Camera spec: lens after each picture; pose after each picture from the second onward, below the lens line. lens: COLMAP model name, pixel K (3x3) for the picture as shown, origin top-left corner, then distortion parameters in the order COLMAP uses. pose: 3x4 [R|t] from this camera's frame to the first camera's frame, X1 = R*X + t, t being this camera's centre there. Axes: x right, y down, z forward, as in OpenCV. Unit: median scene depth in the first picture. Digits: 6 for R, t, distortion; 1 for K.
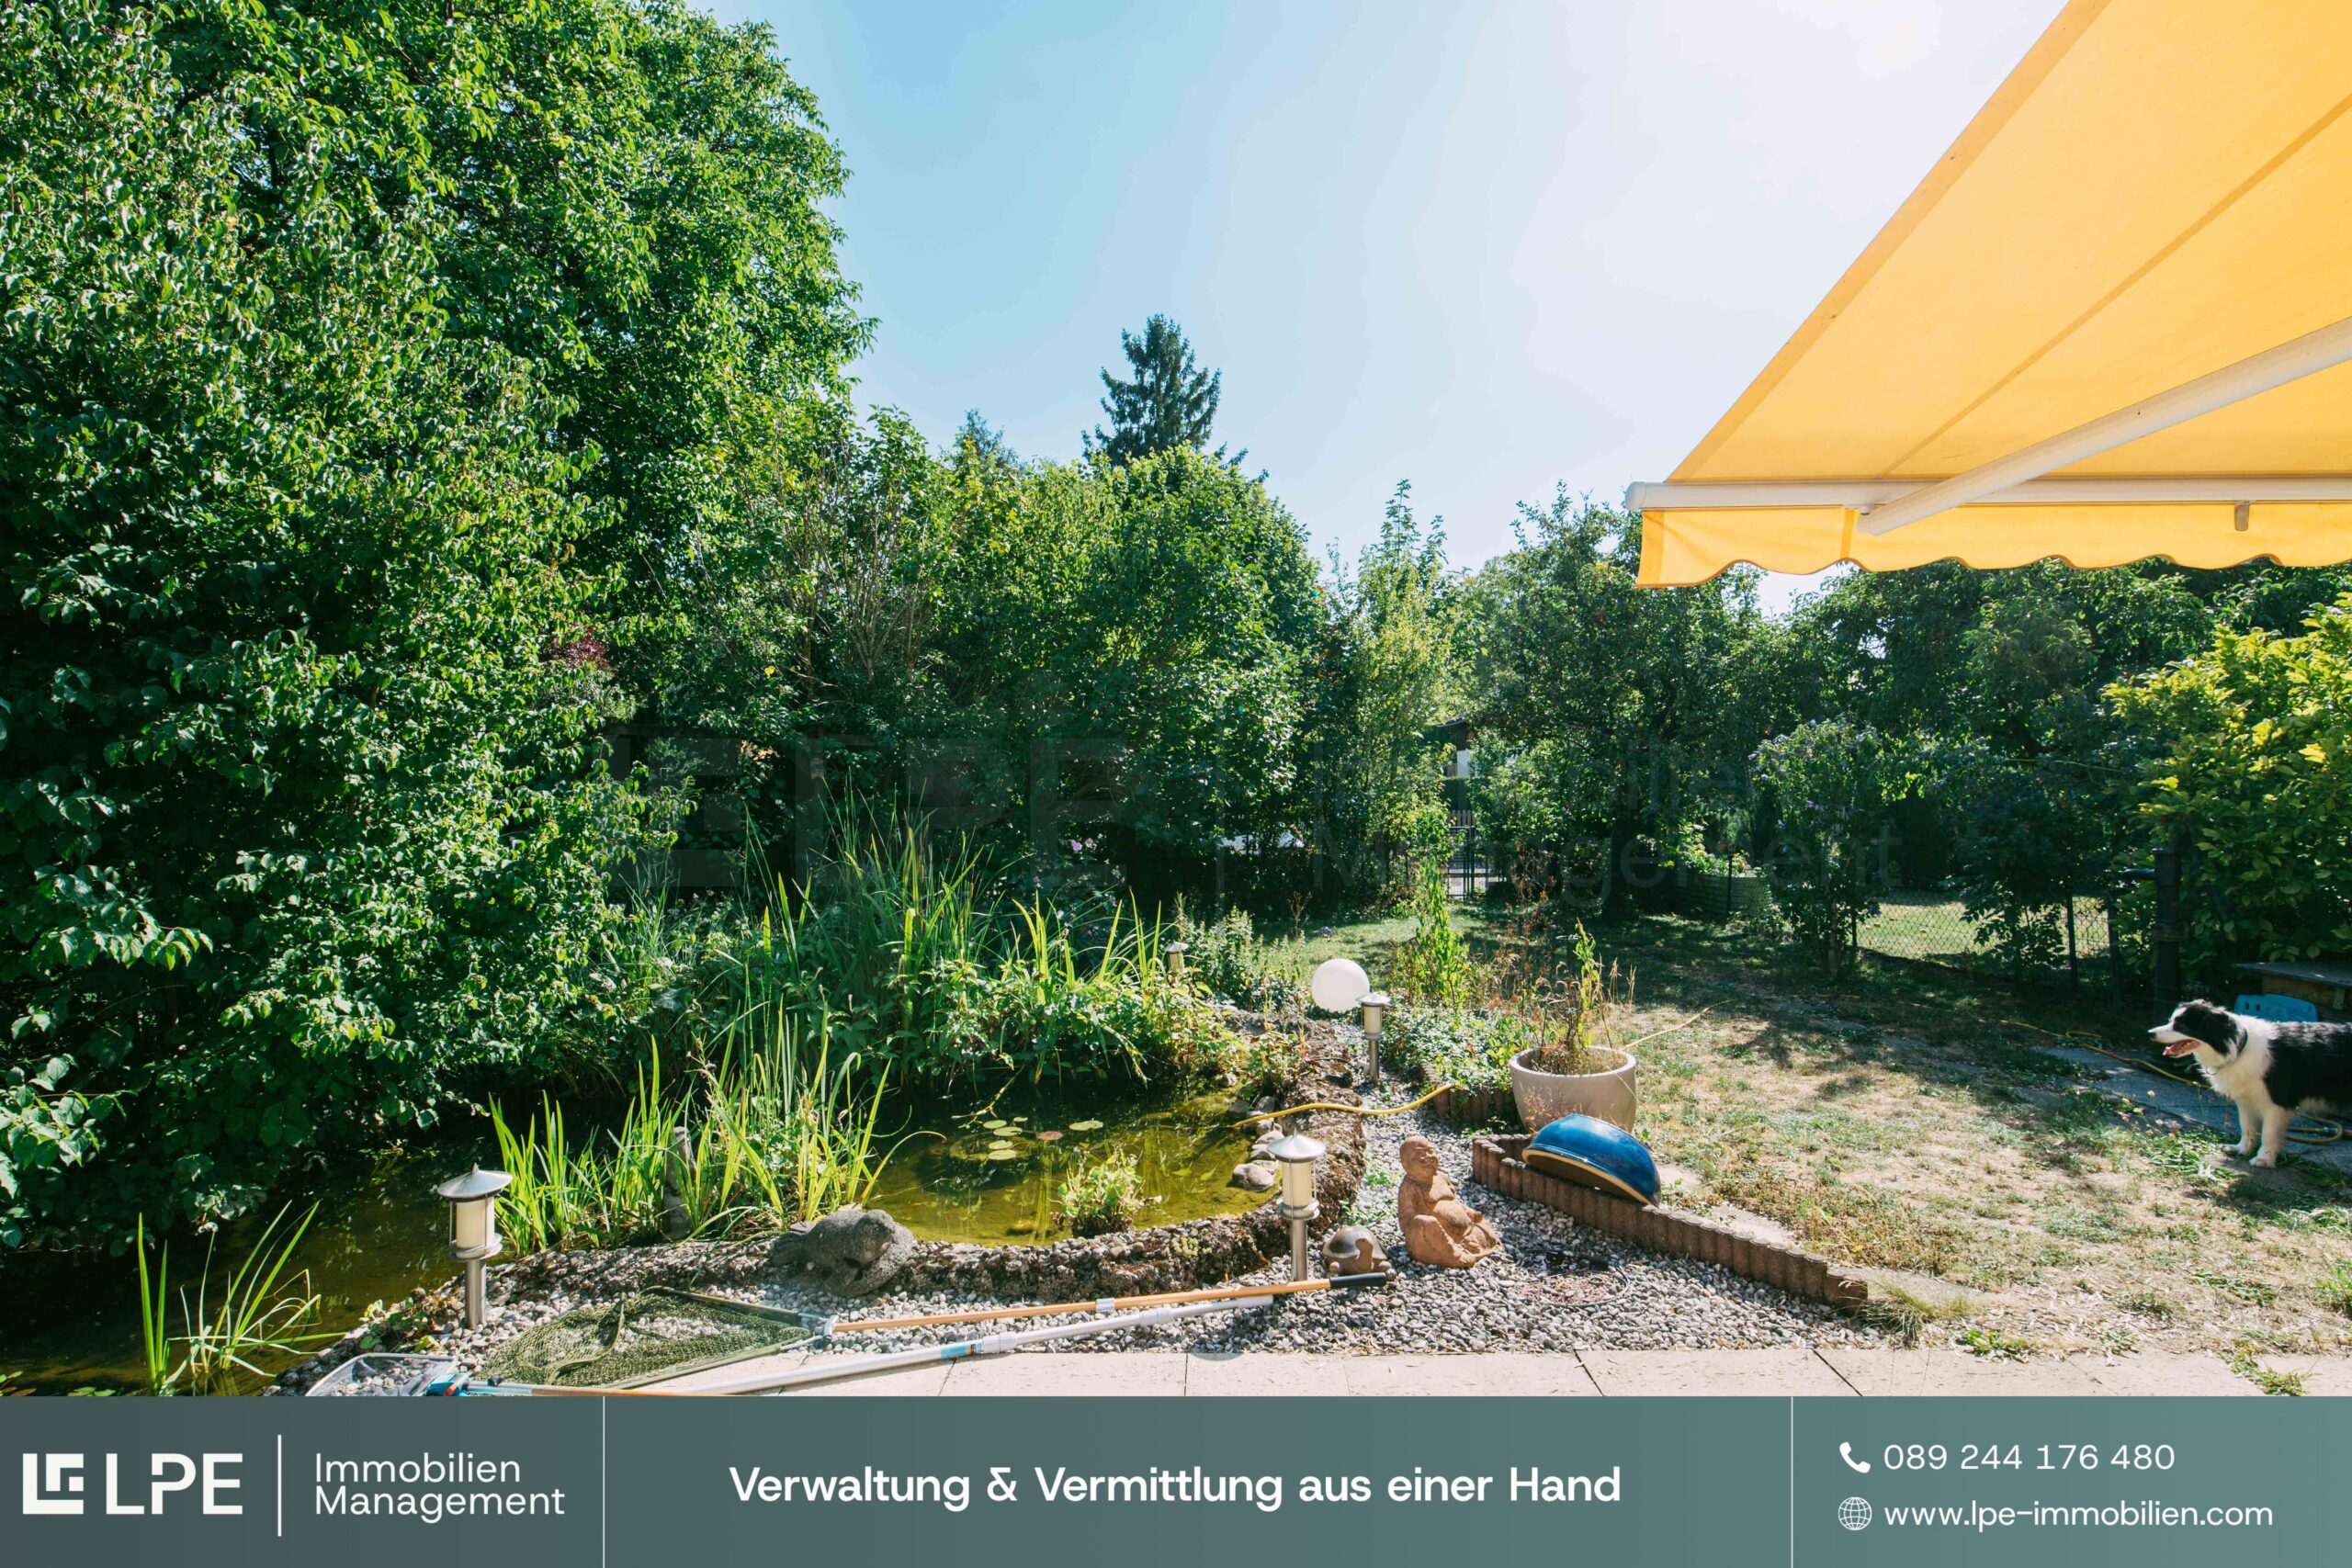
lens RADIAL K [[1021.4, 0, 1178.4], [0, 1021.4, 784.3], [0, 0, 1]] dist [-0.004317, -0.001531]
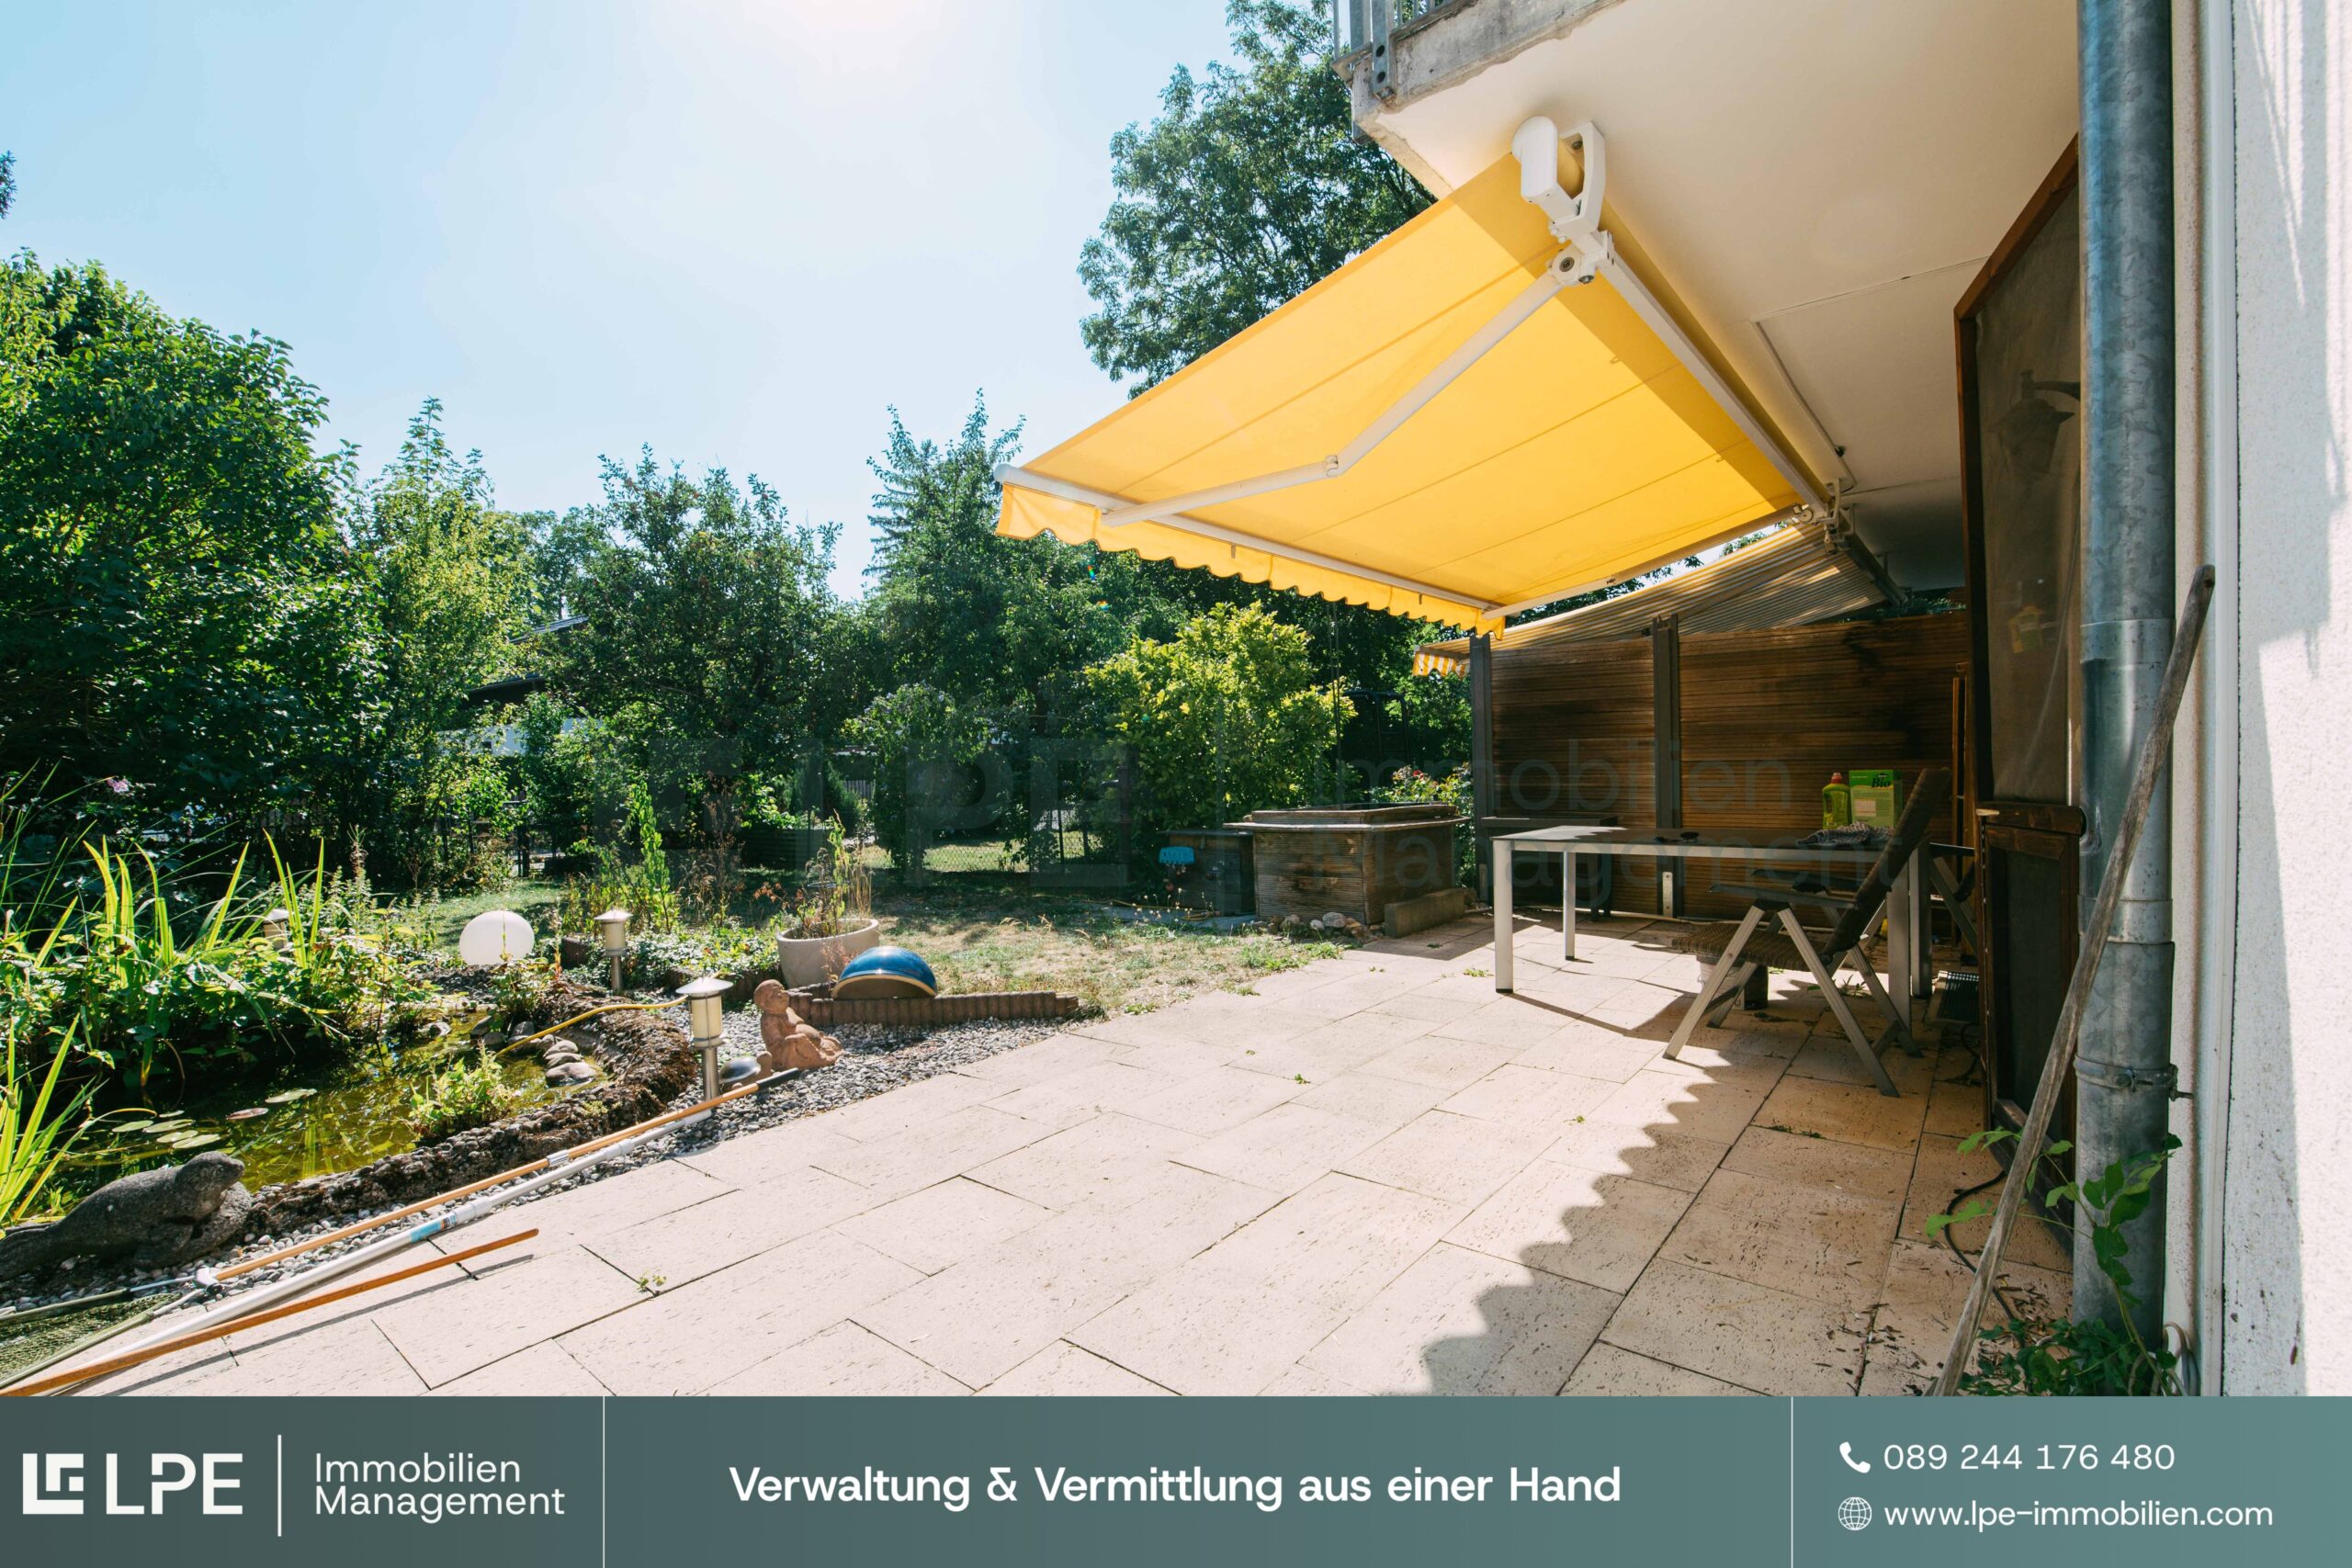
lens RADIAL K [[1021.4, 0, 1177.1], [0, 1021.4, 778.3], [0, 0, 1]] dist [-0.004317, -0.001531]
pose [[0.608443, -0.012452, 0.793500, -0.243674], [0.010666, 0.999915, 0.007513, 0.065552], [-0.793526, 0.003893, 0.608524, -0.050693]]
